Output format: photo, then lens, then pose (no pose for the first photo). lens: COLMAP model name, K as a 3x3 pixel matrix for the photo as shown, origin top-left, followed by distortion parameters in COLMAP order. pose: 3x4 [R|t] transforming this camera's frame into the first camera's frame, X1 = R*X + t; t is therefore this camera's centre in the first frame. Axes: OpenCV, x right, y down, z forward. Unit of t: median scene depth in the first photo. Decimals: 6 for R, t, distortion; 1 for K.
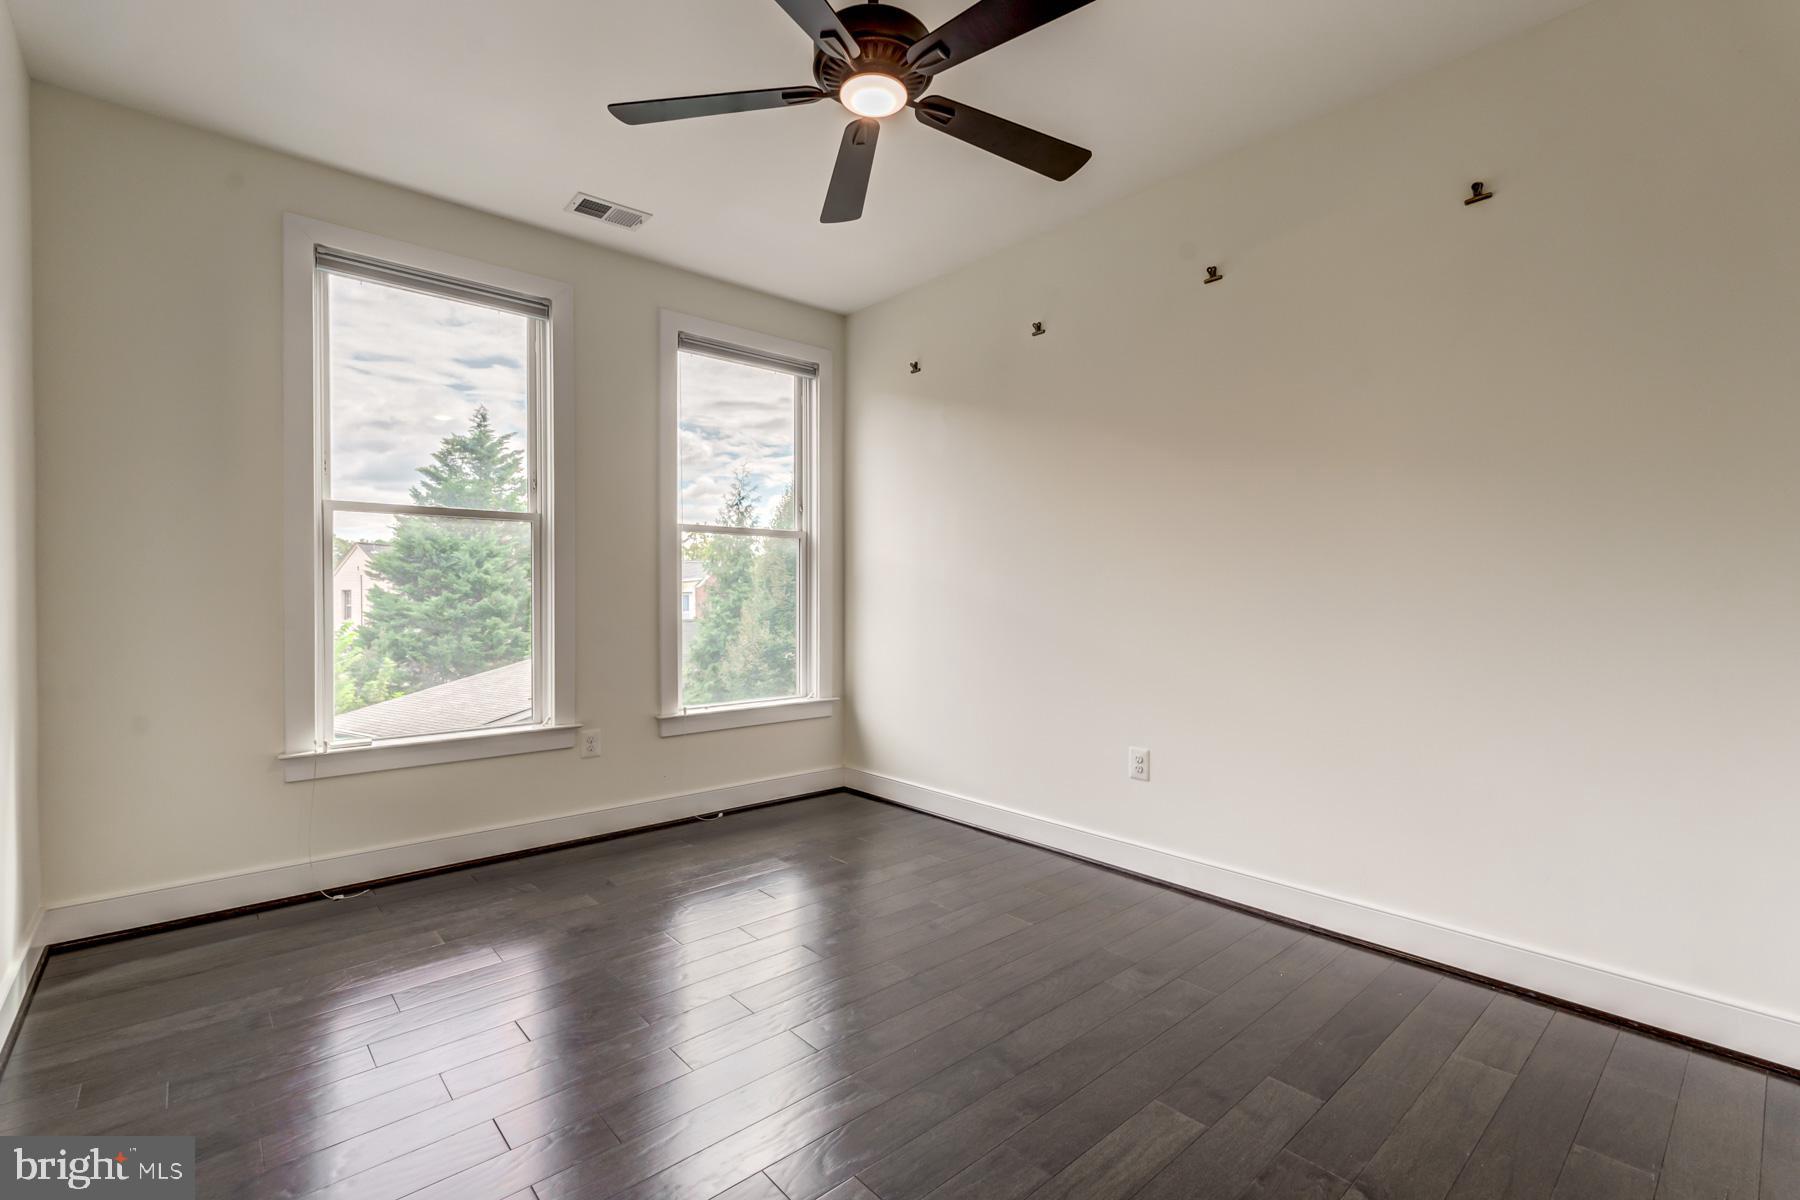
lens RADIAL K [[808.7, 0, 945.8], [0, 808.7, 610.2], [0, 0, 1]] dist [-0.000175, -0.000110]
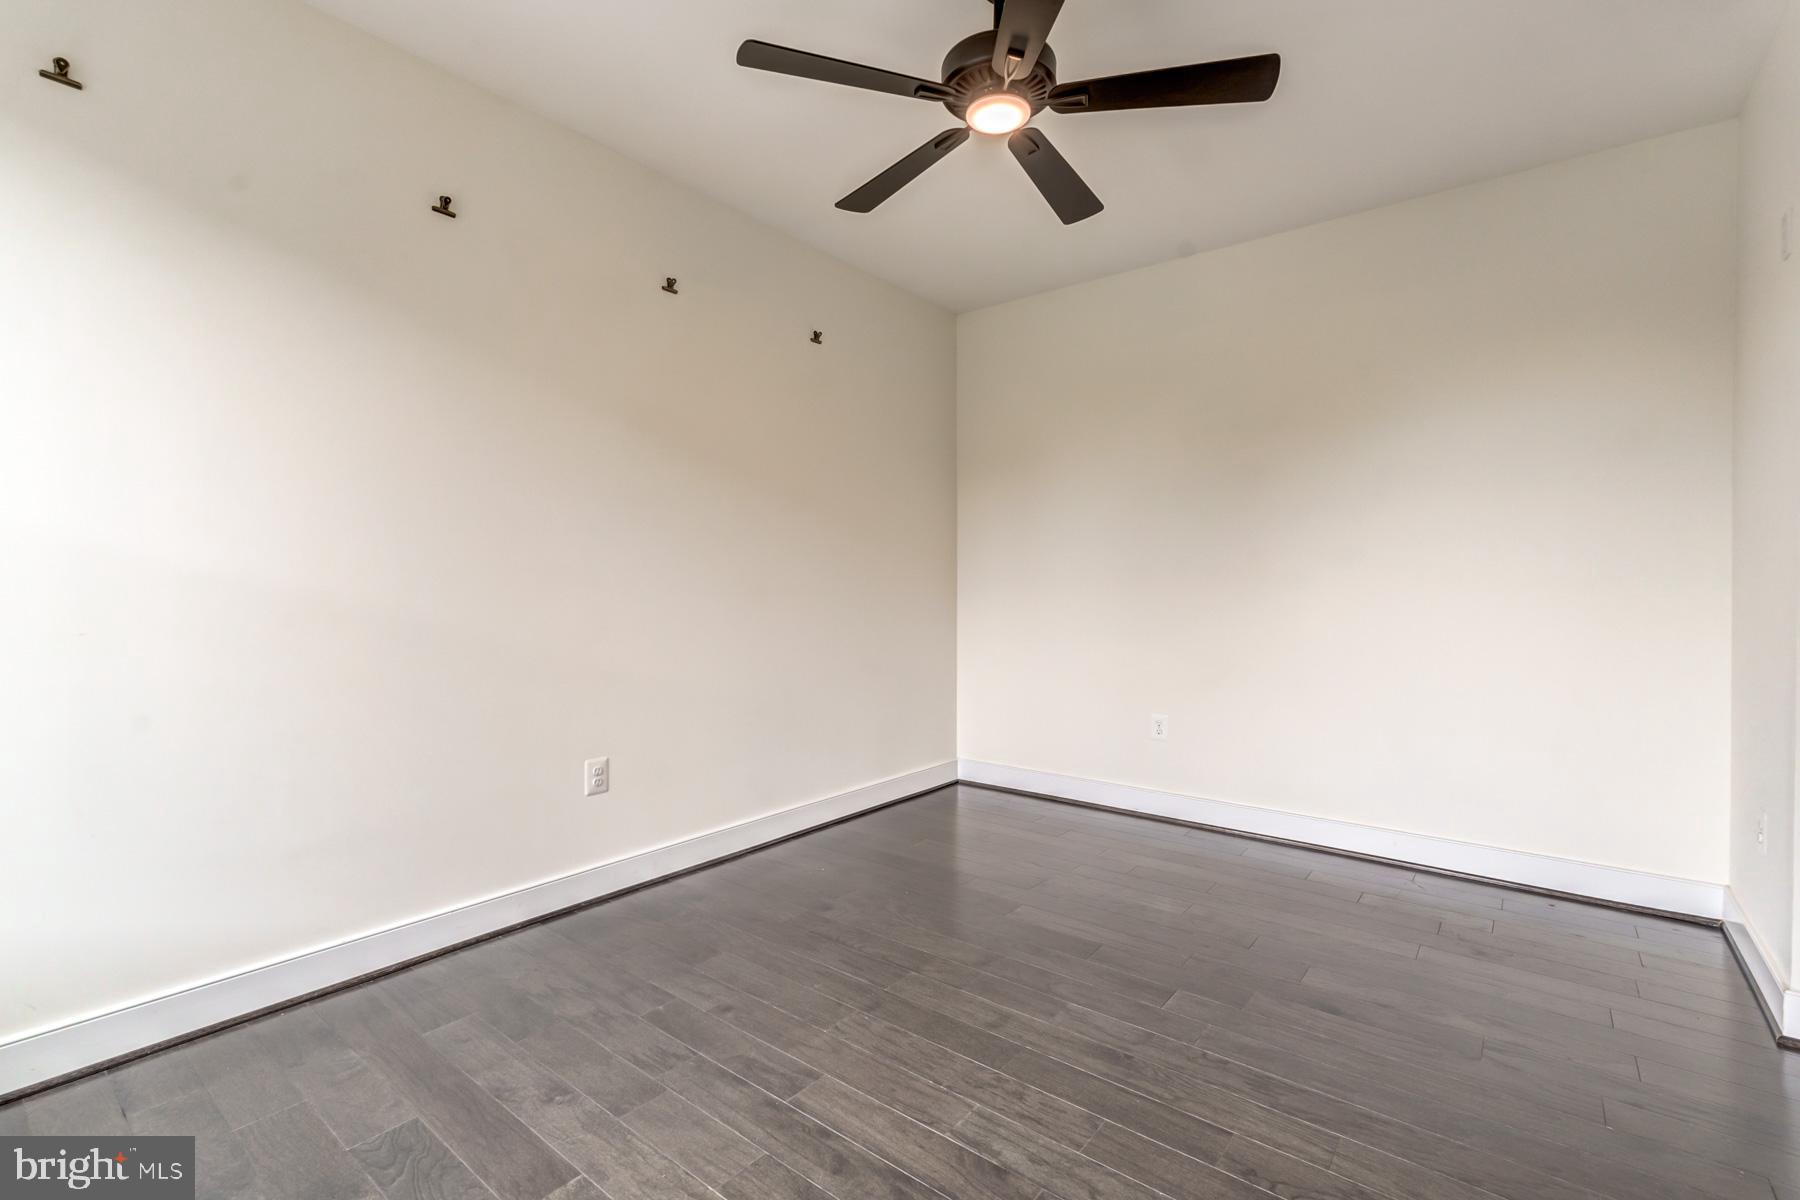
lens RADIAL K [[792.0, 0, 900.0], [0, 792.0, 600.0], [0, 0, 1]] dist [0.001477, 0.000135]
pose [[-0.148744, -0.031280, 0.988381, -0.671365], [0.006967, 0.999442, 0.032678, -0.034523], [-0.988851, 0.011747, -0.148443, 0.778943]]
